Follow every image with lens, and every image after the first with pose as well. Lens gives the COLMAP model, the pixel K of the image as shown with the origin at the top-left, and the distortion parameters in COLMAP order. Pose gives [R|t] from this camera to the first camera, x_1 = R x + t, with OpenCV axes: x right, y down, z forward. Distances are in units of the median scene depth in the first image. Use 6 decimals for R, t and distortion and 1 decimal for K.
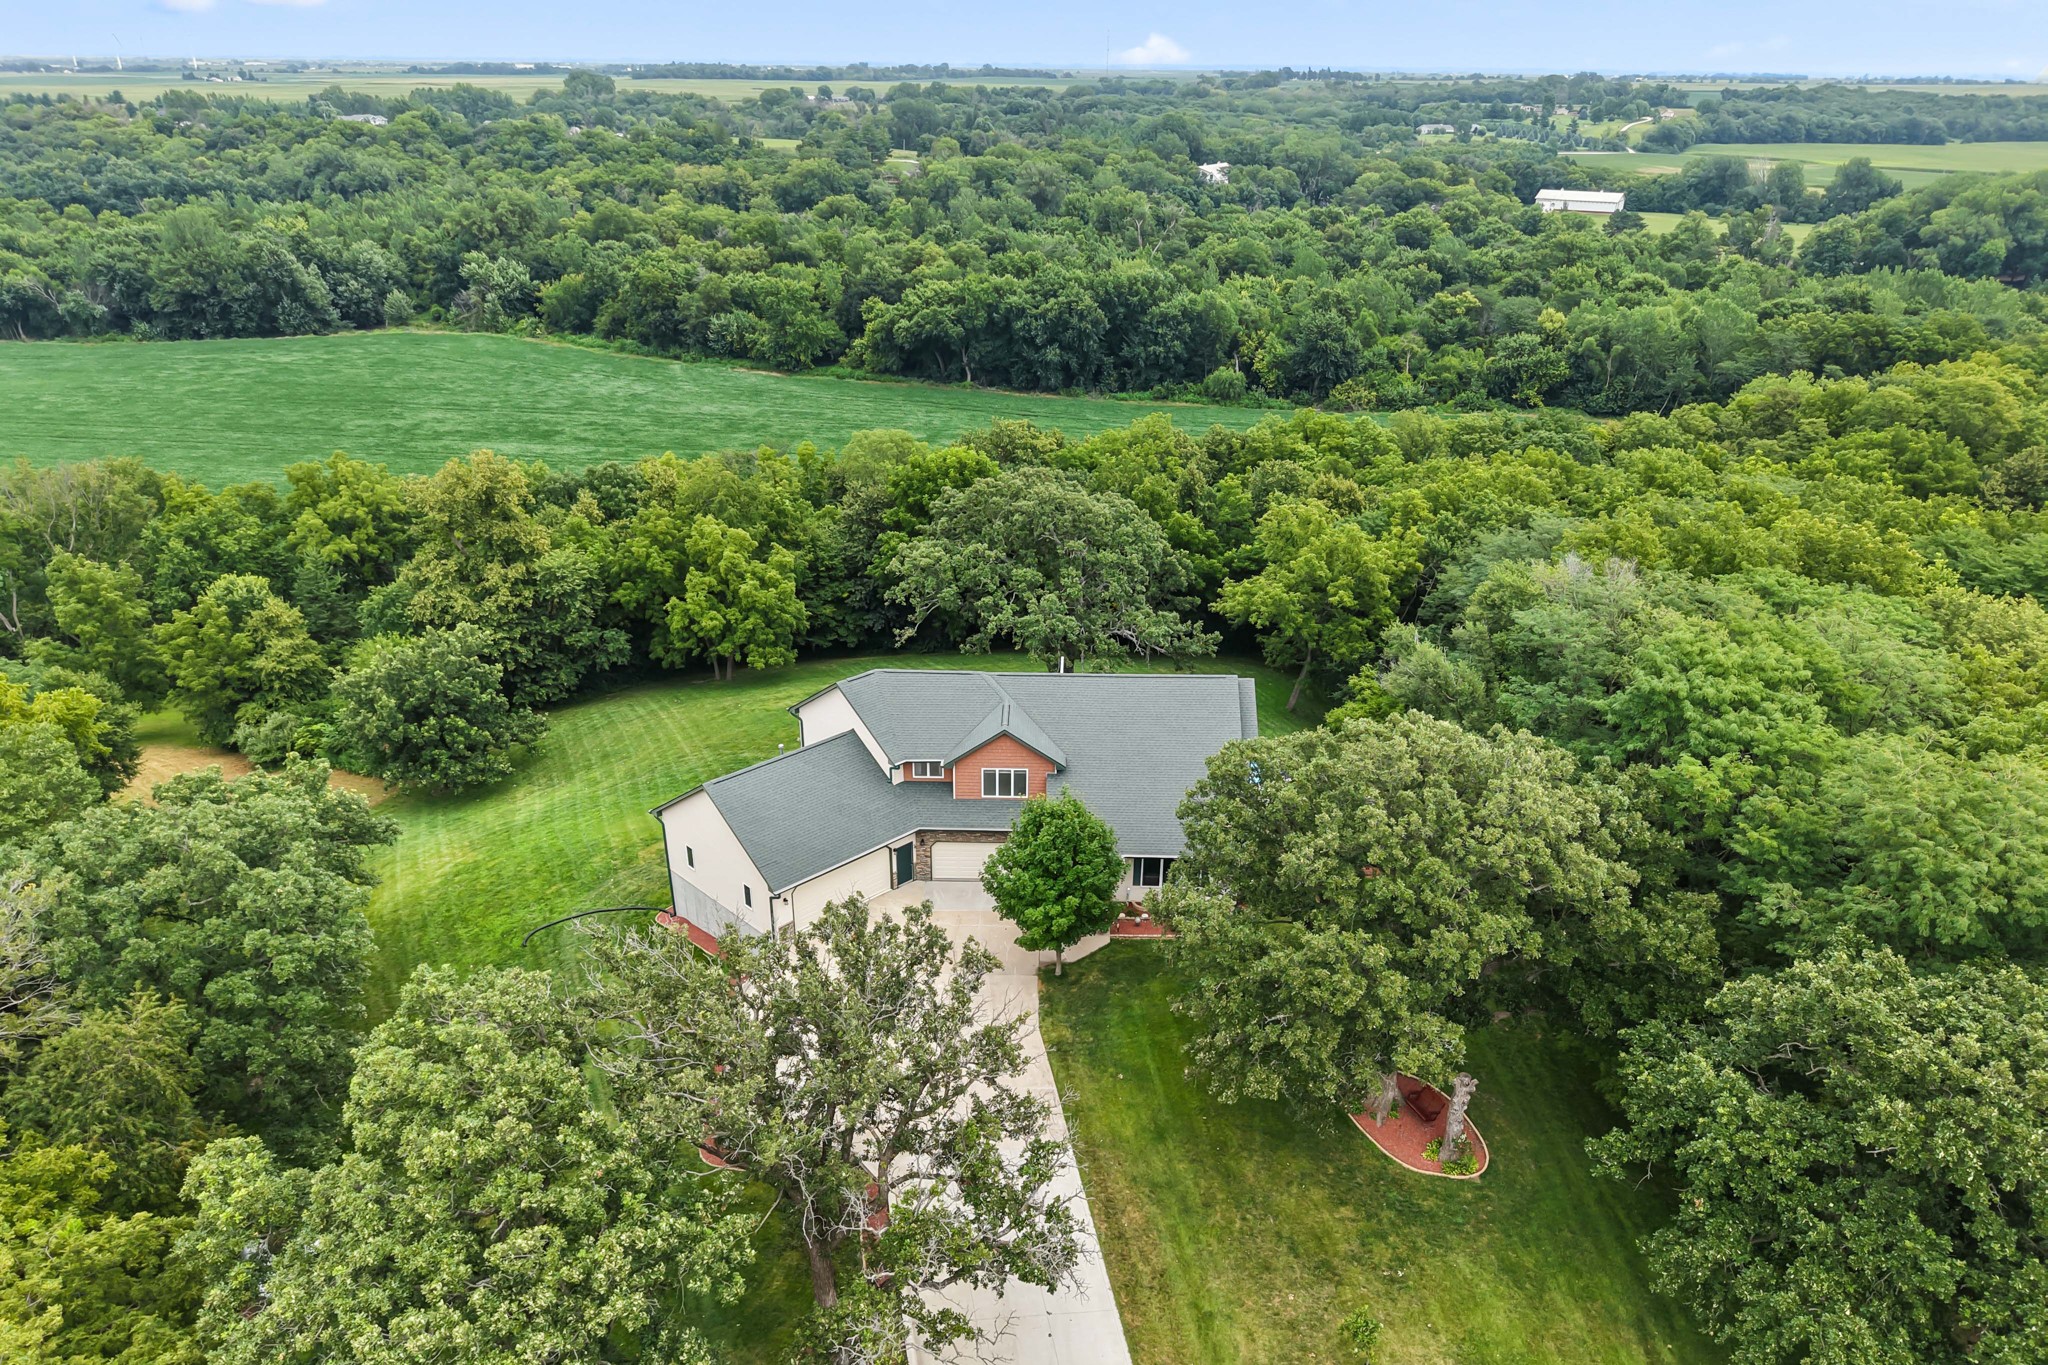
lens RADIAL K [[1420.6, 0, 1021.7], [0, 1420.6, 685.7], [0, 0, 1]] dist [-0.026116, -0.001733]
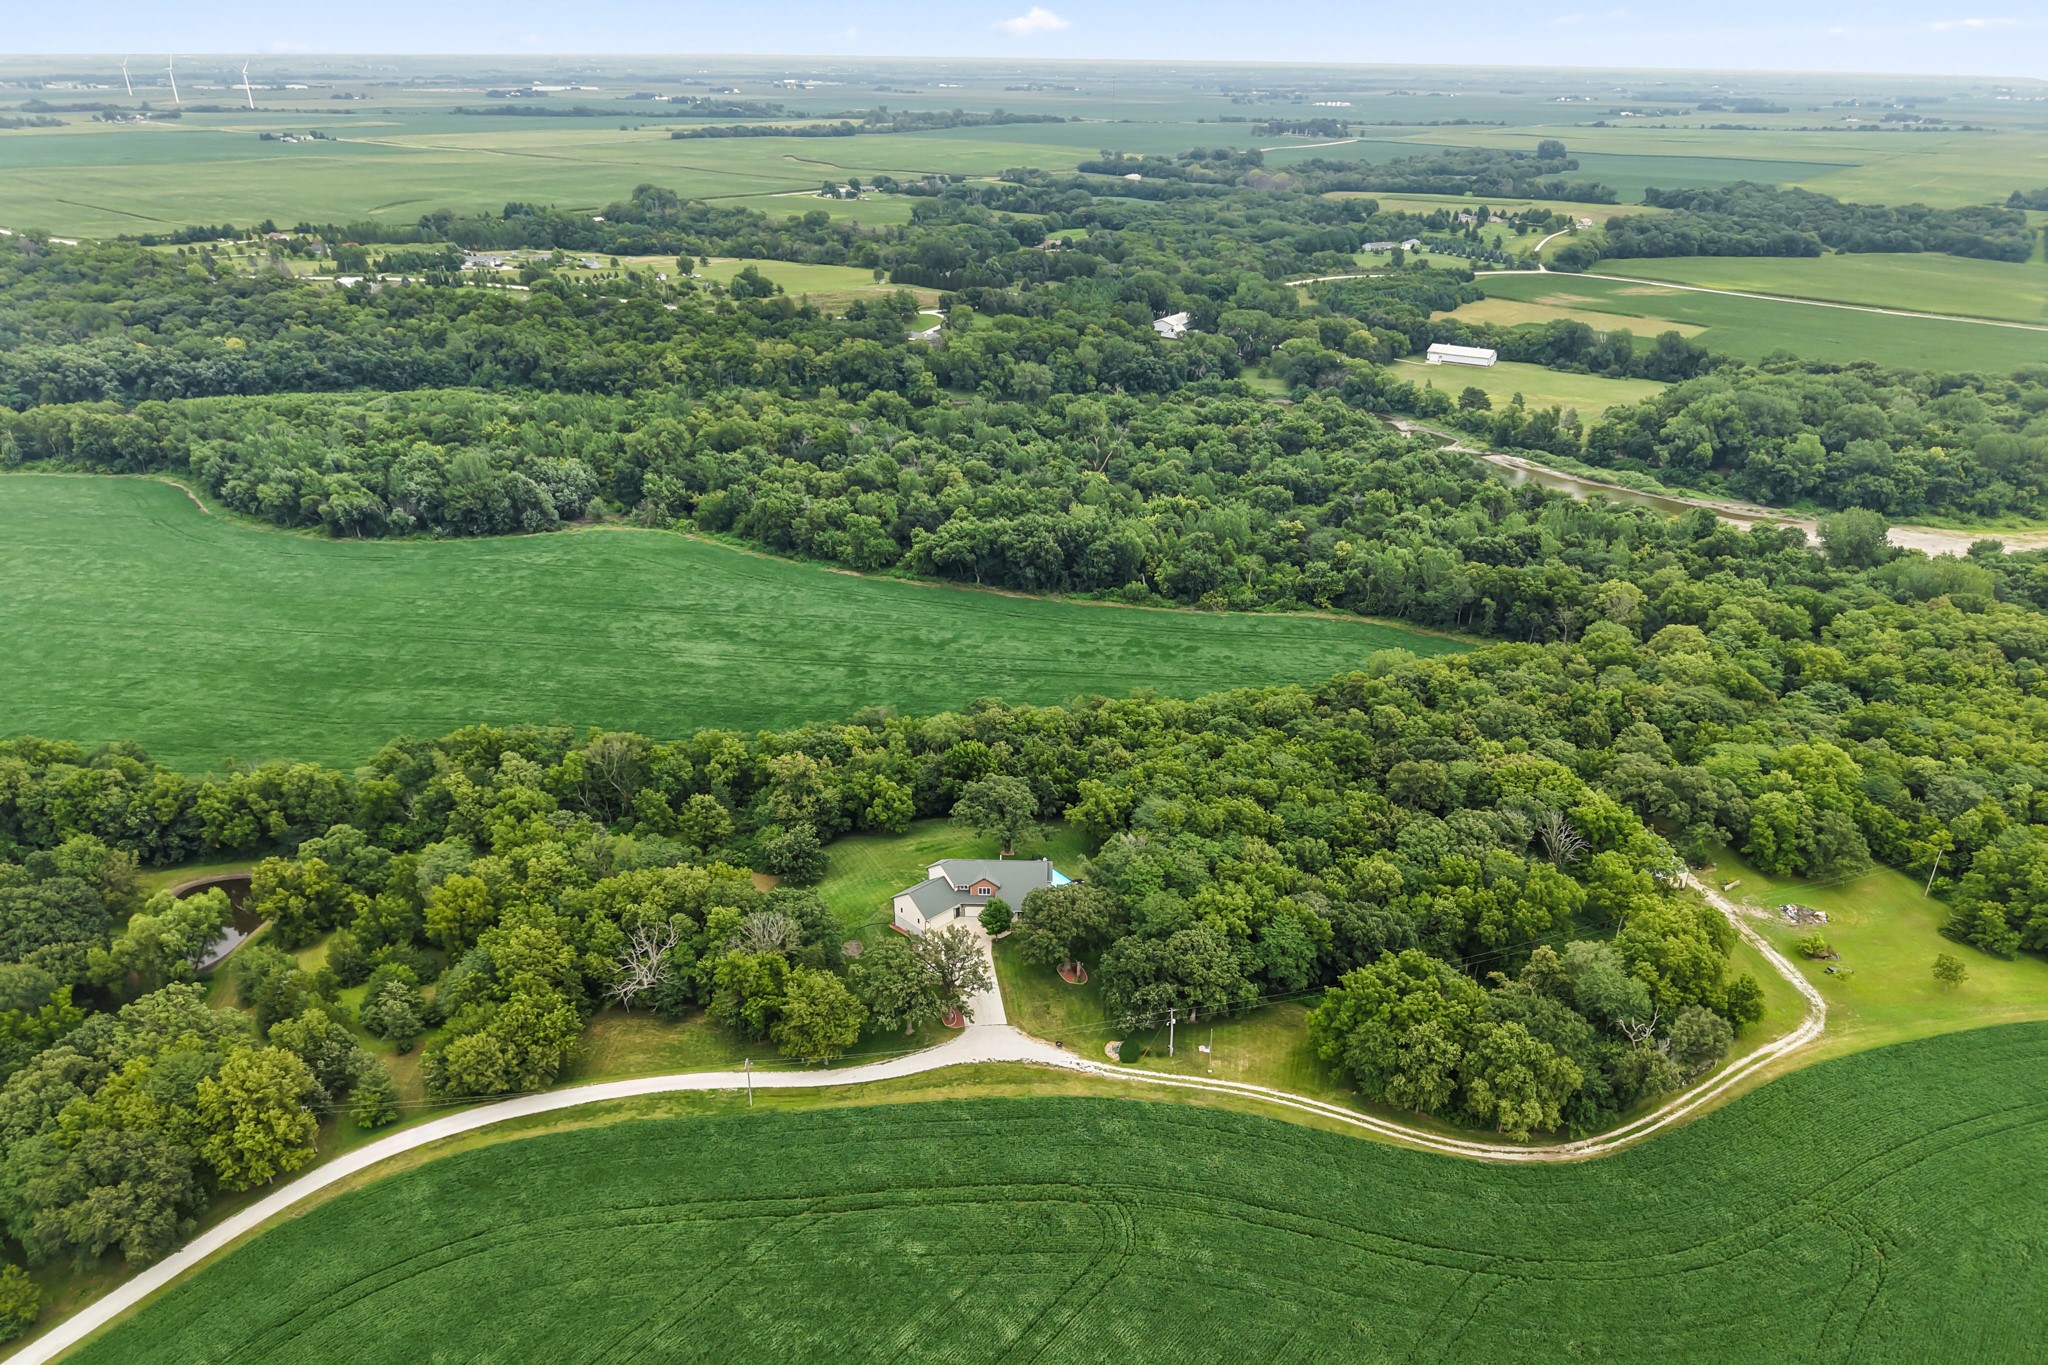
lens RADIAL K [[1420.6, 0, 1026.8], [0, 1420.6, 680.5], [0, 0, 1]] dist [-0.026116, -0.001733]
pose [[0.999977, 0.005793, -0.003532, 0.024525], [-0.005792, 0.999983, 0.000461, -0.109433], [0.003535, -0.000440, 0.999994, -0.616603]]
